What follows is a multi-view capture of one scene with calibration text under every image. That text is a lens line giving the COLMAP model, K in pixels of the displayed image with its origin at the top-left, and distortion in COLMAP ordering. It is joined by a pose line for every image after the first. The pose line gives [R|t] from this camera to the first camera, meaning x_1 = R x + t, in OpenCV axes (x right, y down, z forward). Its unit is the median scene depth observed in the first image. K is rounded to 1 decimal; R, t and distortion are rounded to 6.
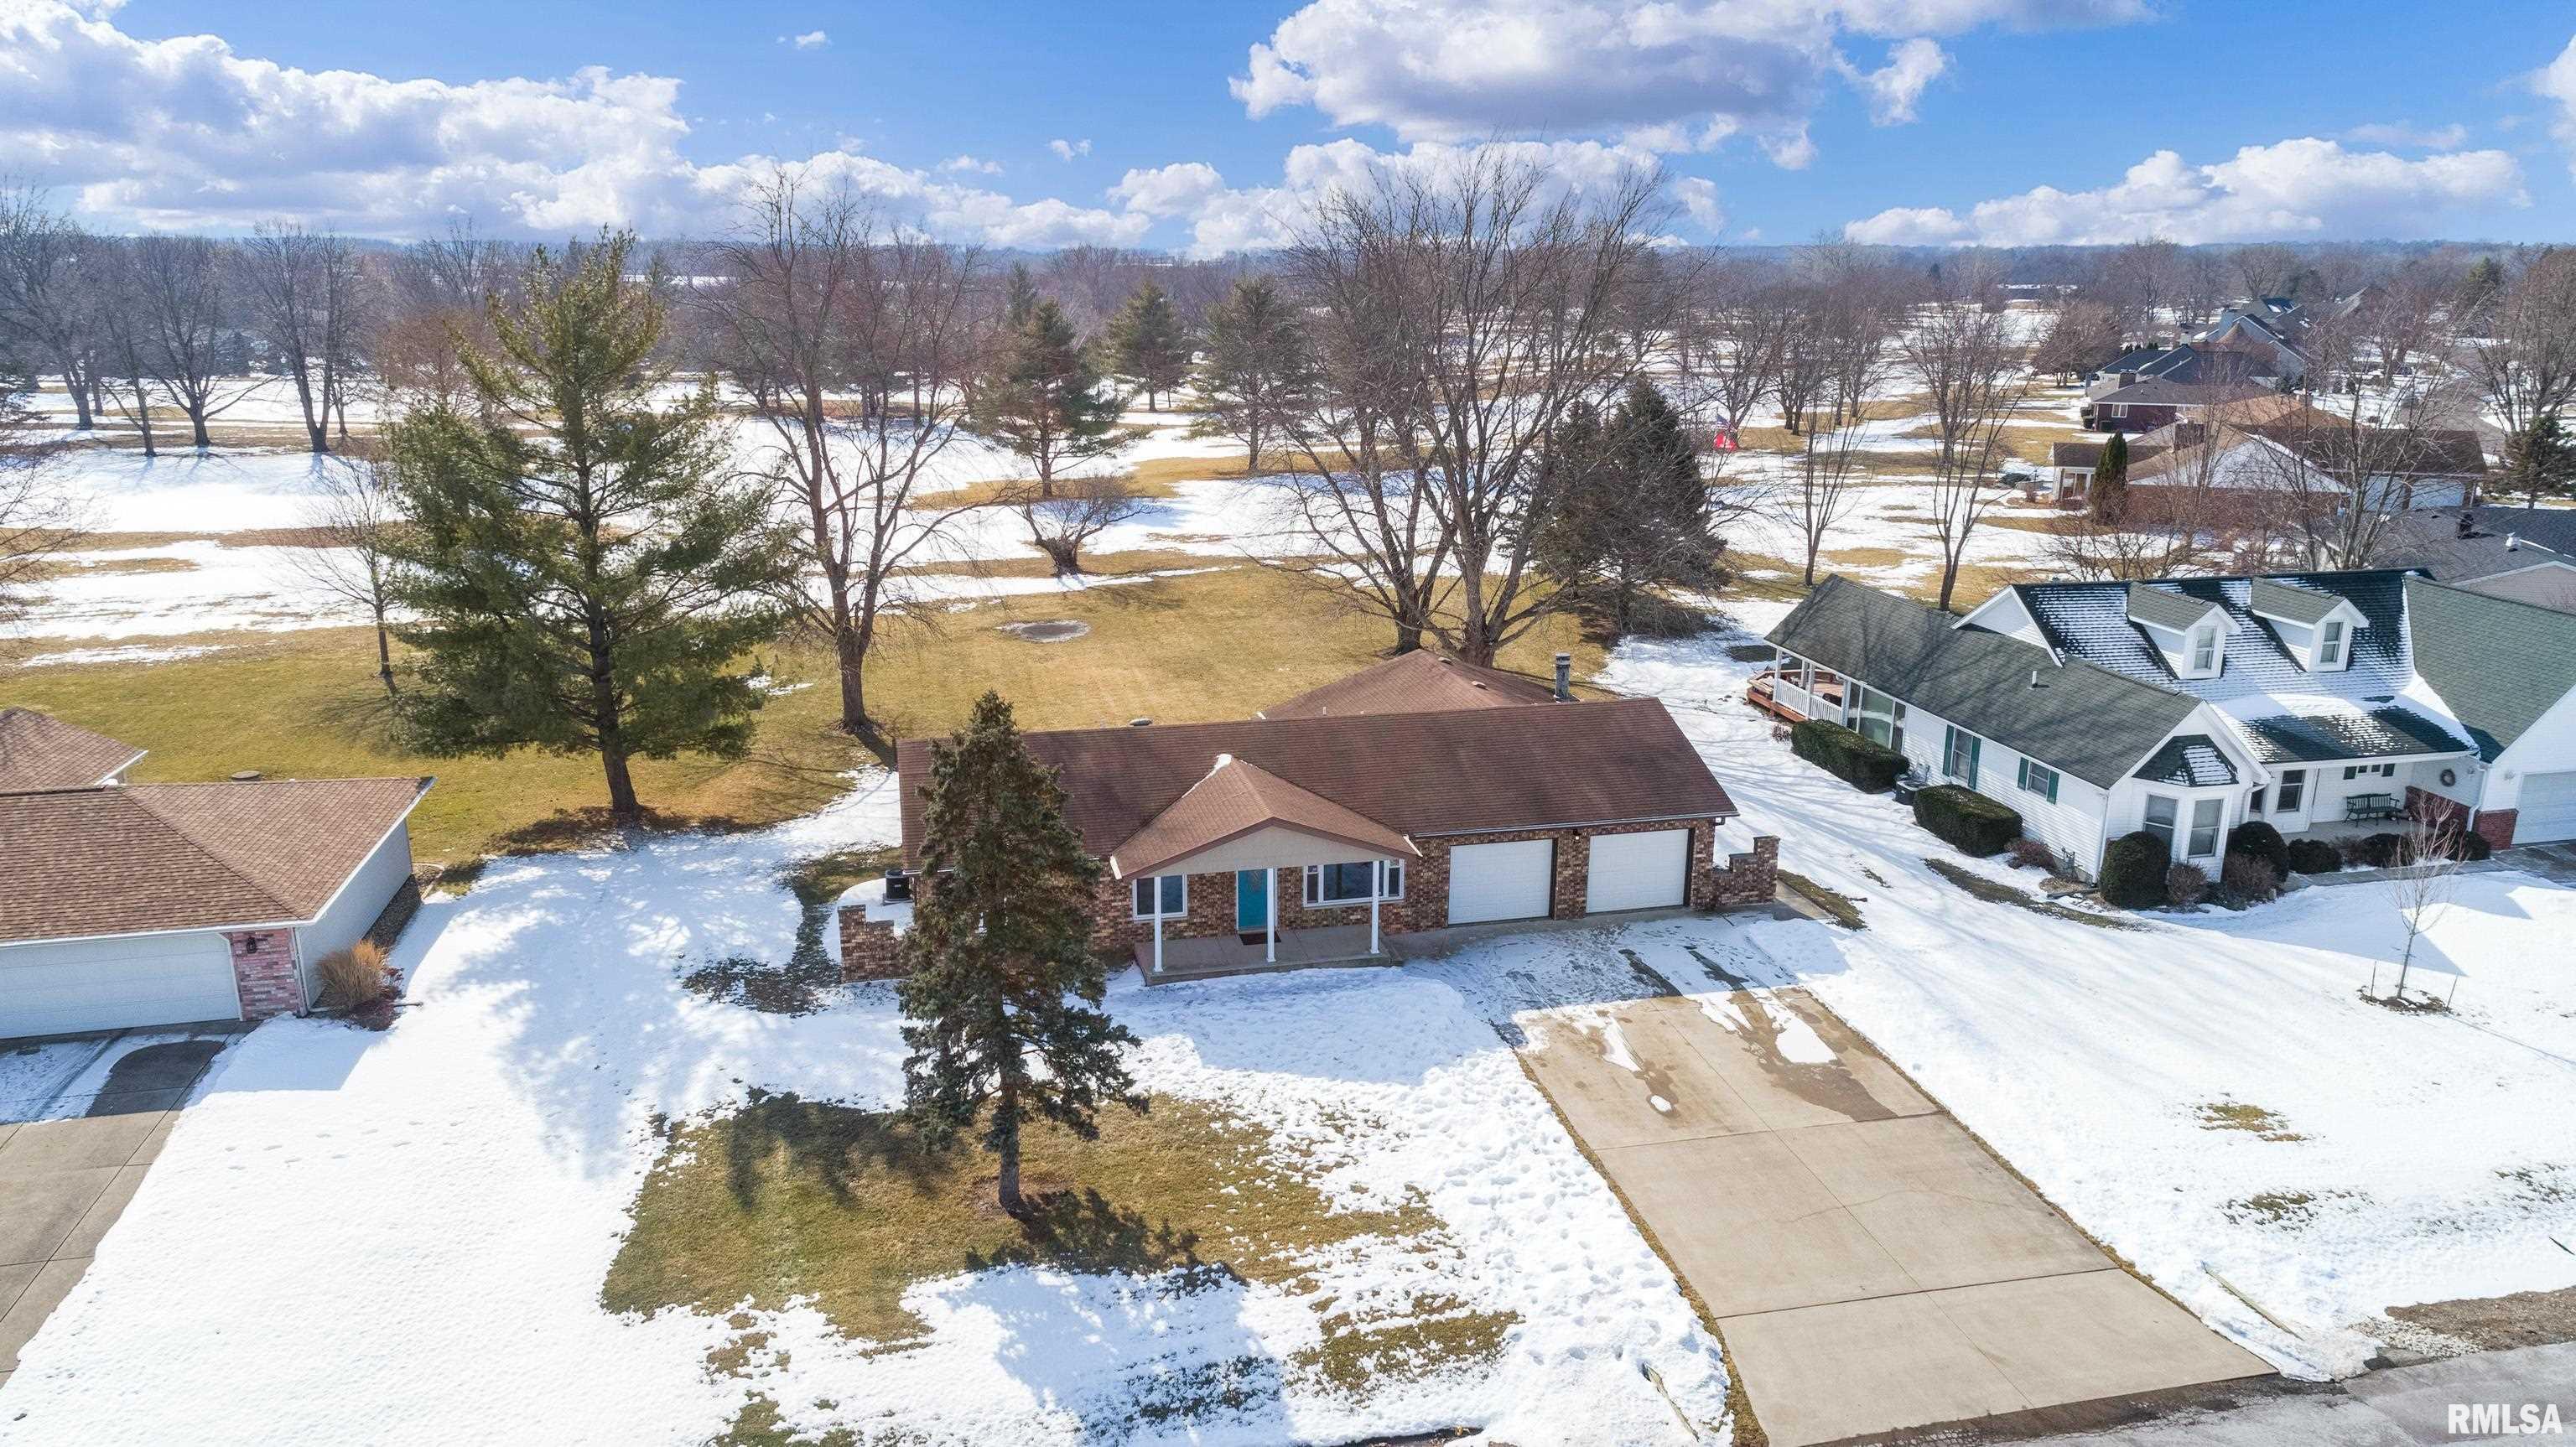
lens RADIAL K [[1722.5, 0, 1277.7], [0, 1722.5, 716.6], [0, 0, 1]] dist [0.010916, 0.003806]
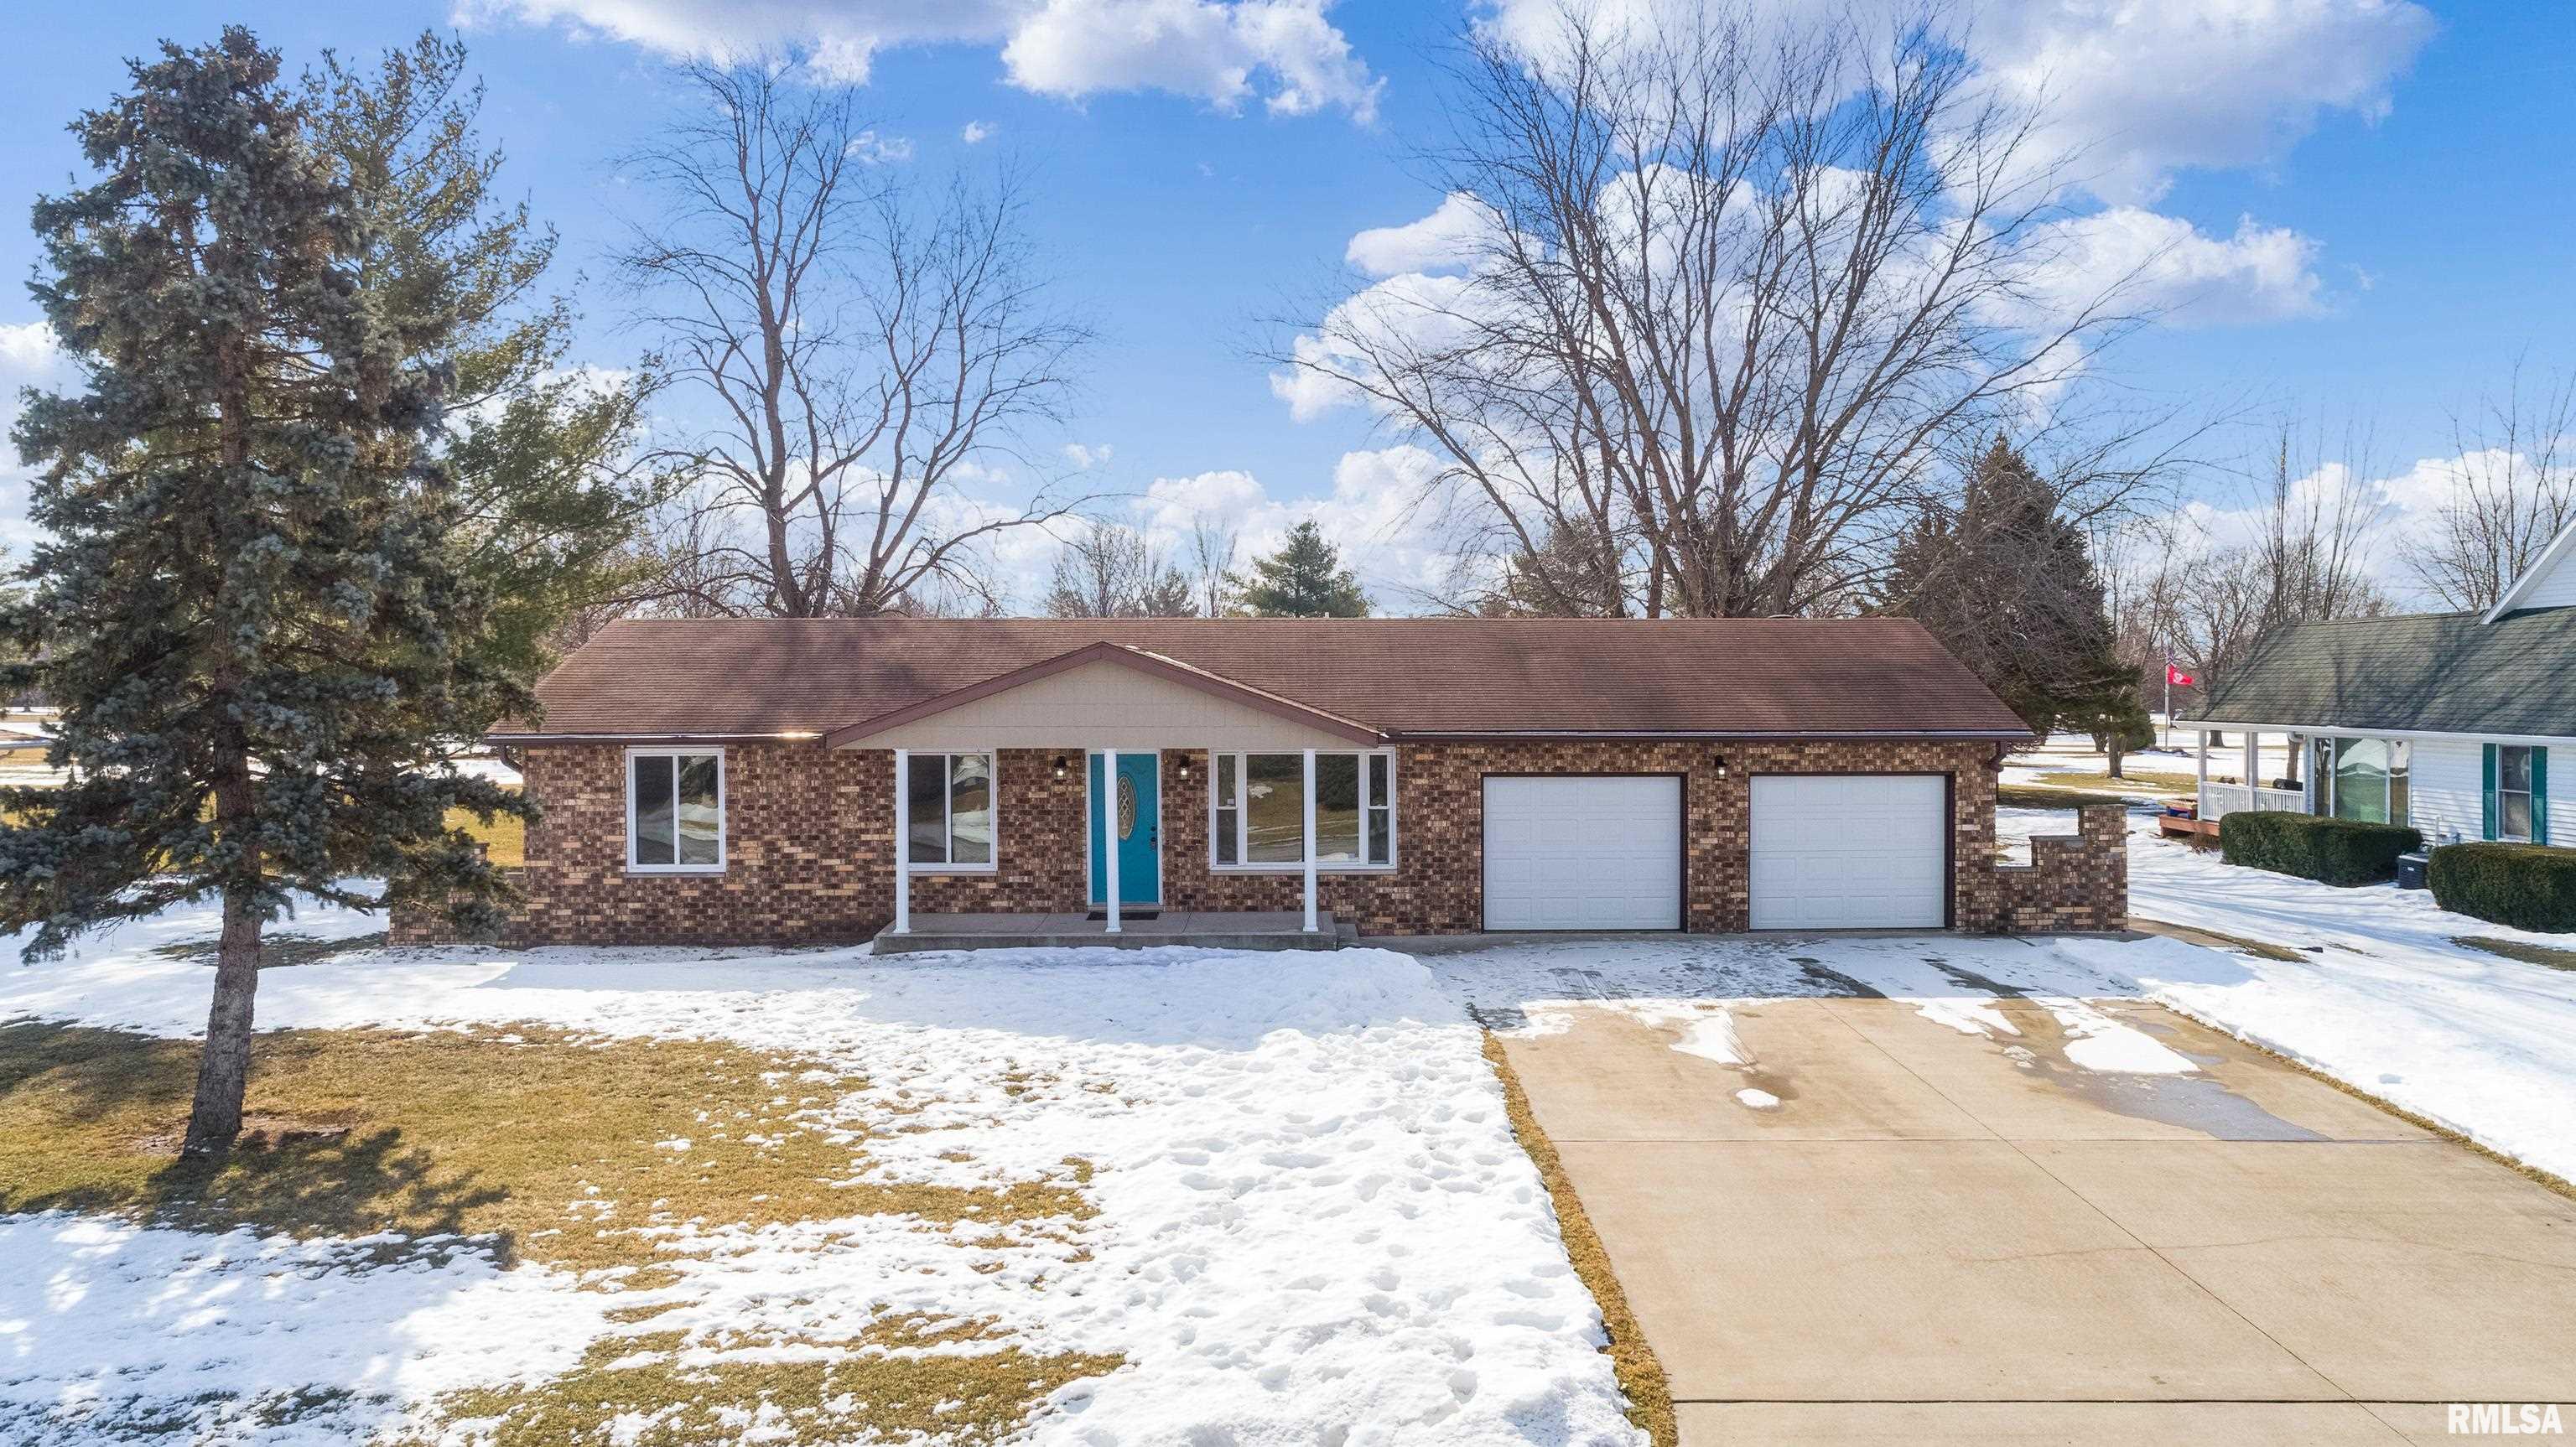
lens RADIAL K [[1926.8, 0, 1352.8], [0, 1926.8, 720.5], [0, 0, 1]] dist [0.009100, 0.007639]
pose [[0.982192, -0.000045, -0.187878, 0.181432], [-0.046057, 0.969429, -0.241011, 0.216542], [0.182146, 0.245372, 0.952164, 0.412283]]
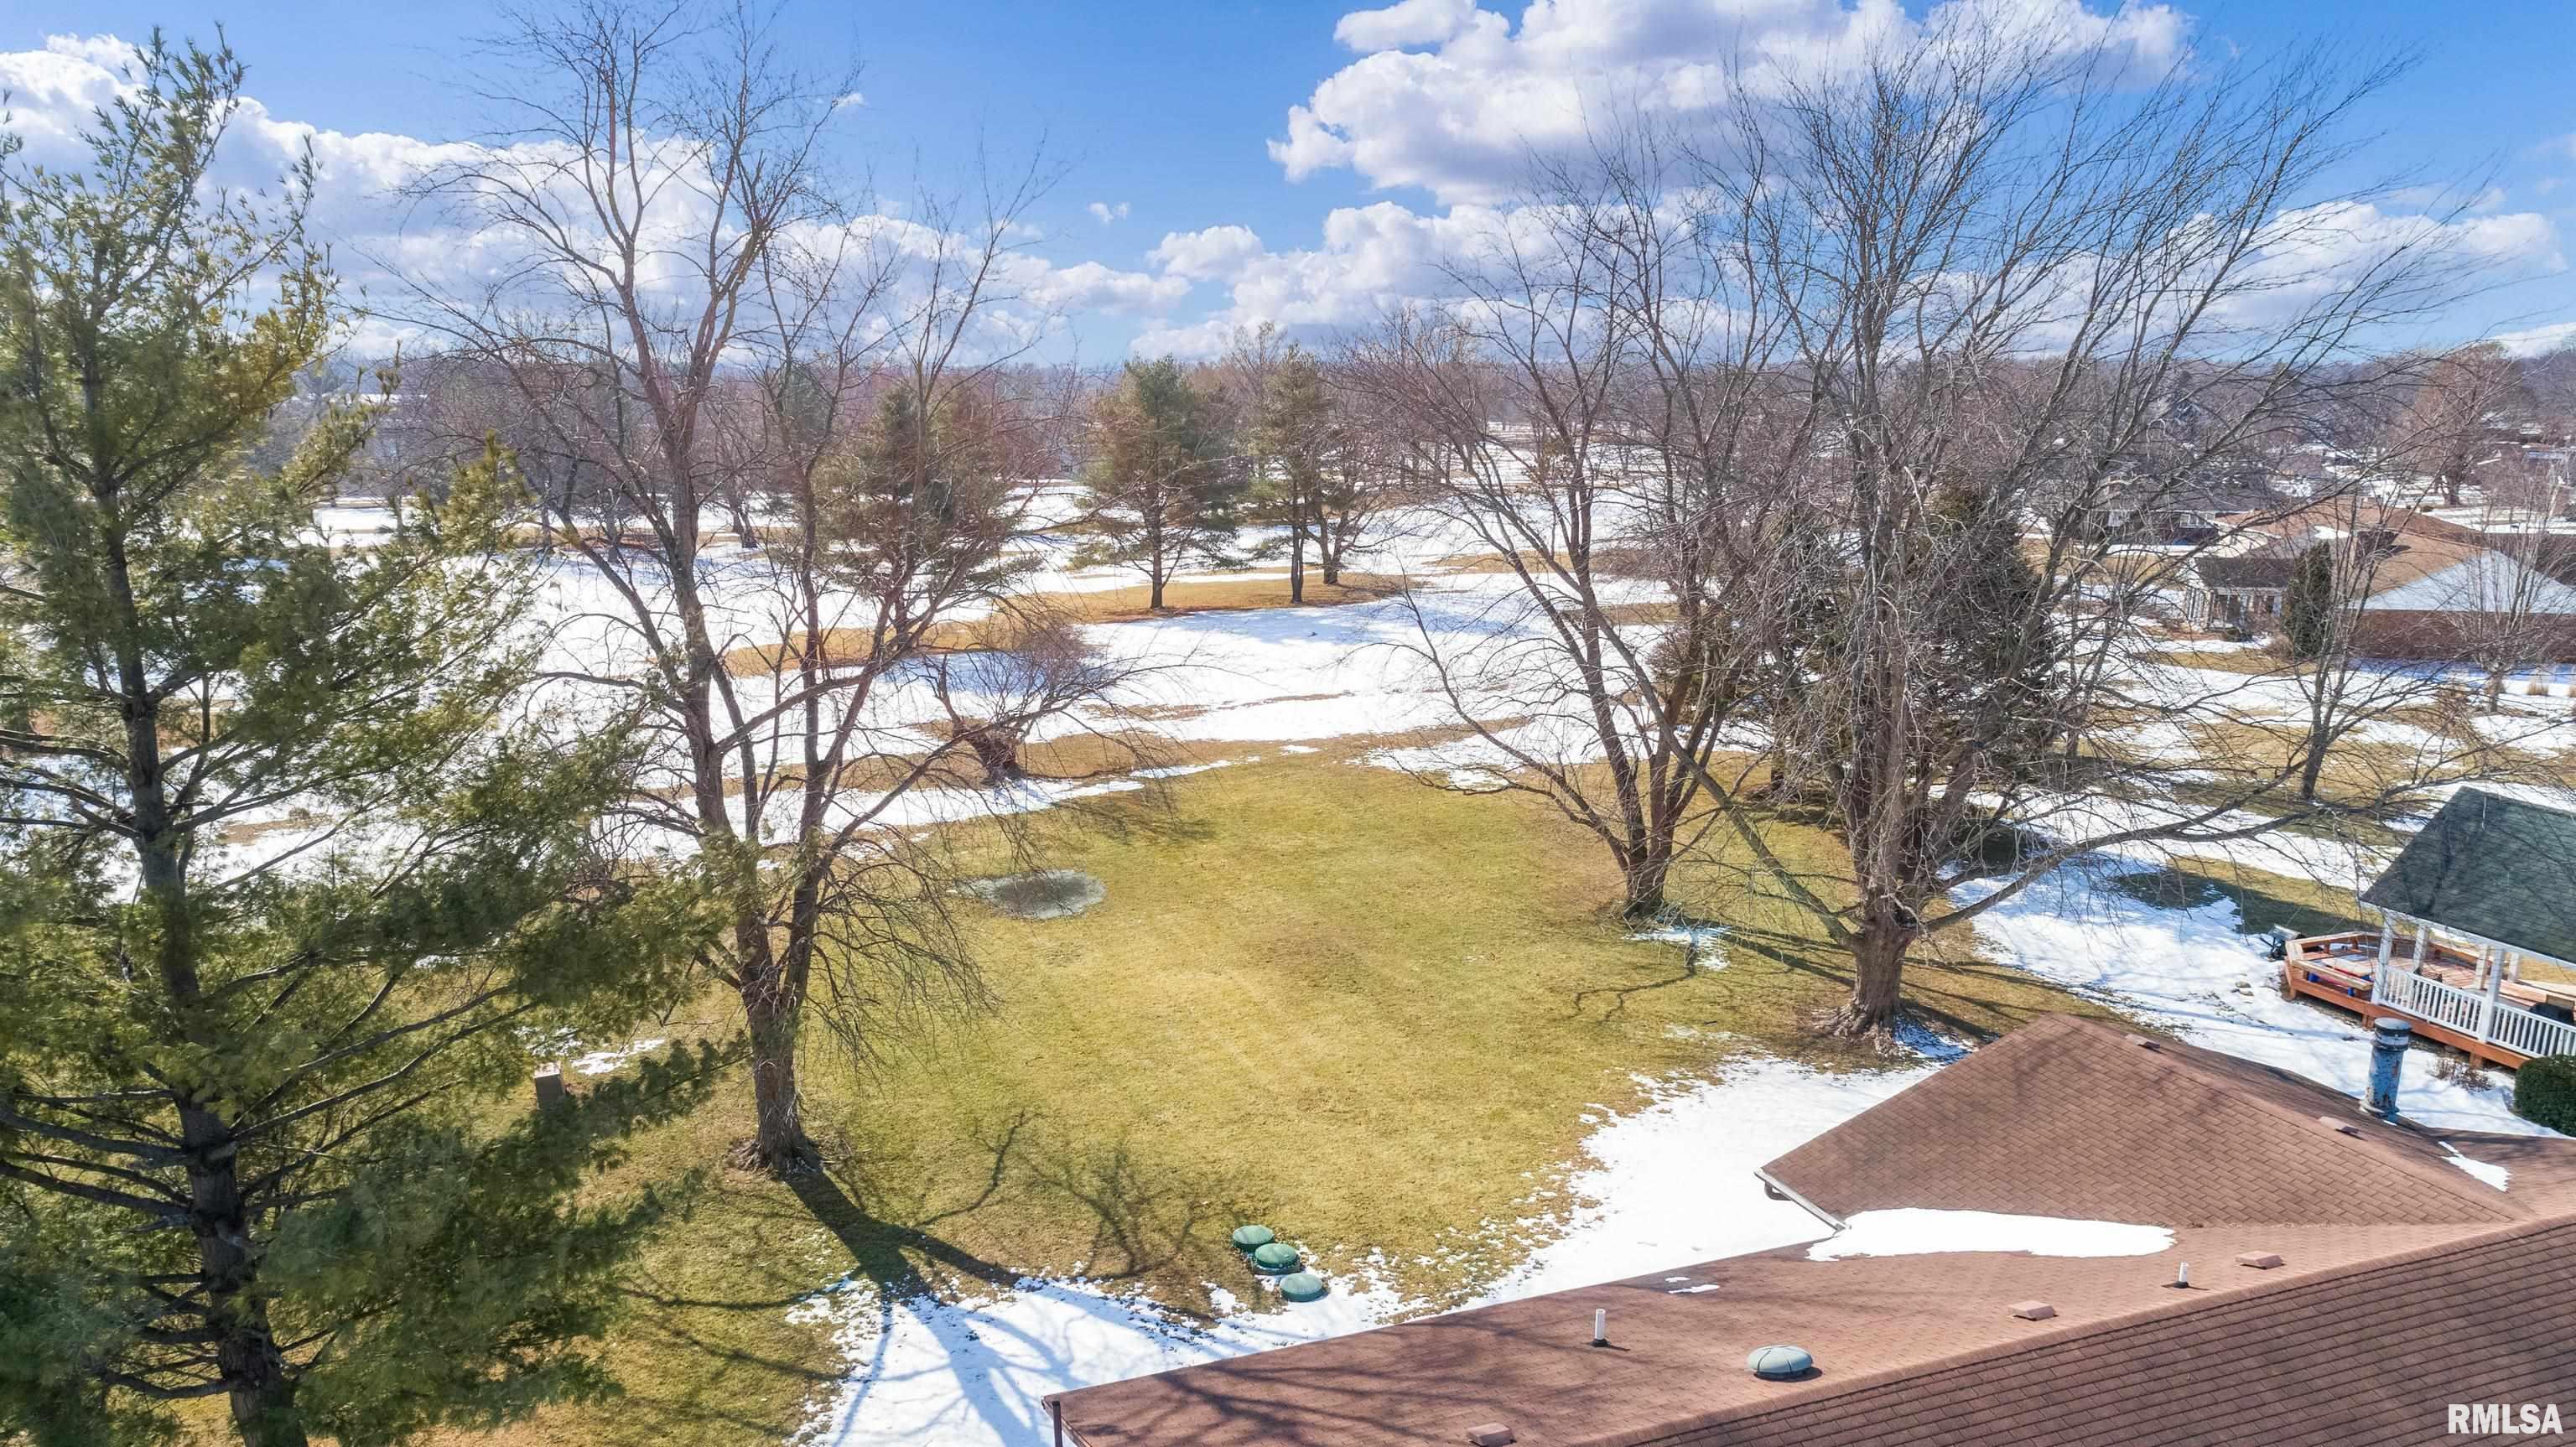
lens RADIAL K [[1735.9, 0, 1308.3], [0, 1735.9, 727.3], [0, 0, 1]] dist [0.008081, 0.006363]
pose [[0.984923, -0.032121, 0.169986, -0.265411], [0.042758, 0.997325, -0.059289, -0.129358], [-0.167627, 0.065663, 0.983661, 0.722788]]
